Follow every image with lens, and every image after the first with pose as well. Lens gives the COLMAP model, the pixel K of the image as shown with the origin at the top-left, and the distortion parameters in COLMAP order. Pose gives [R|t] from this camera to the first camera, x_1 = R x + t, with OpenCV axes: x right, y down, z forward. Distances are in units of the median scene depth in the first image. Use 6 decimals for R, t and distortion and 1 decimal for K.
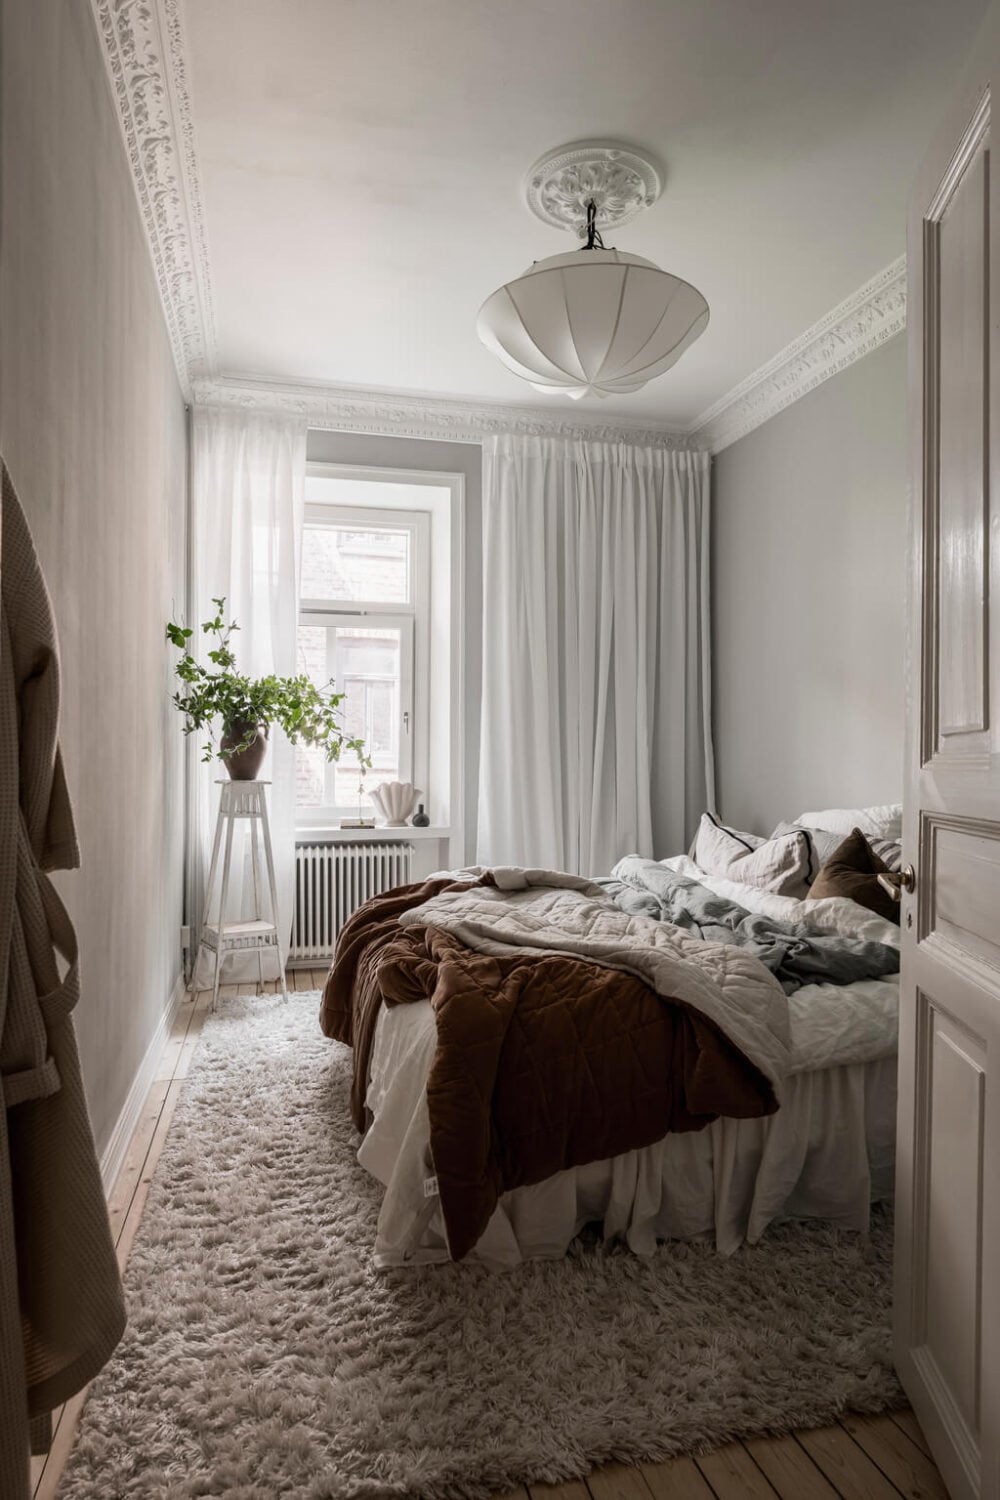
lens RADIAL K [[842.0, 0, 504.9], [0, 842.0, 754.1], [0, 0, 1]] dist [-0.001953, -0.000077]
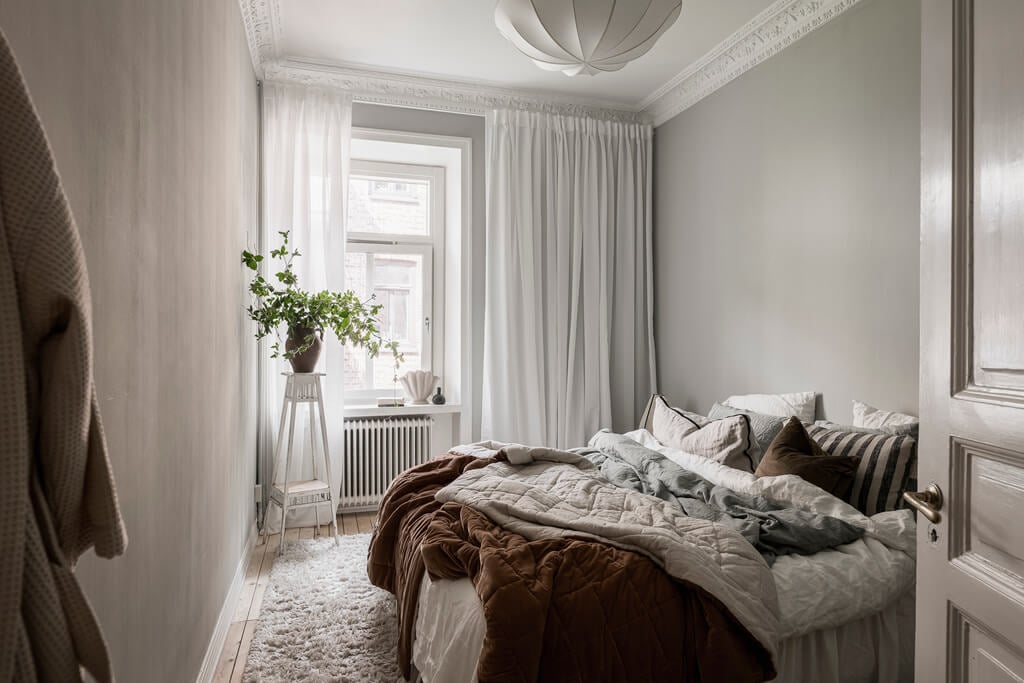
lens RADIAL K [[574.8, 0, 507.4], [0, 574.8, 340.8], [0, 0, 1]] dist [-0.001953, -0.000077]
pose [[0.999004, -0.000665, 0.044621, -0.041797], [0.000451, 0.999988, 0.004793, -0.023476], [-0.044624, -0.004768, 0.998992, 0.117243]]
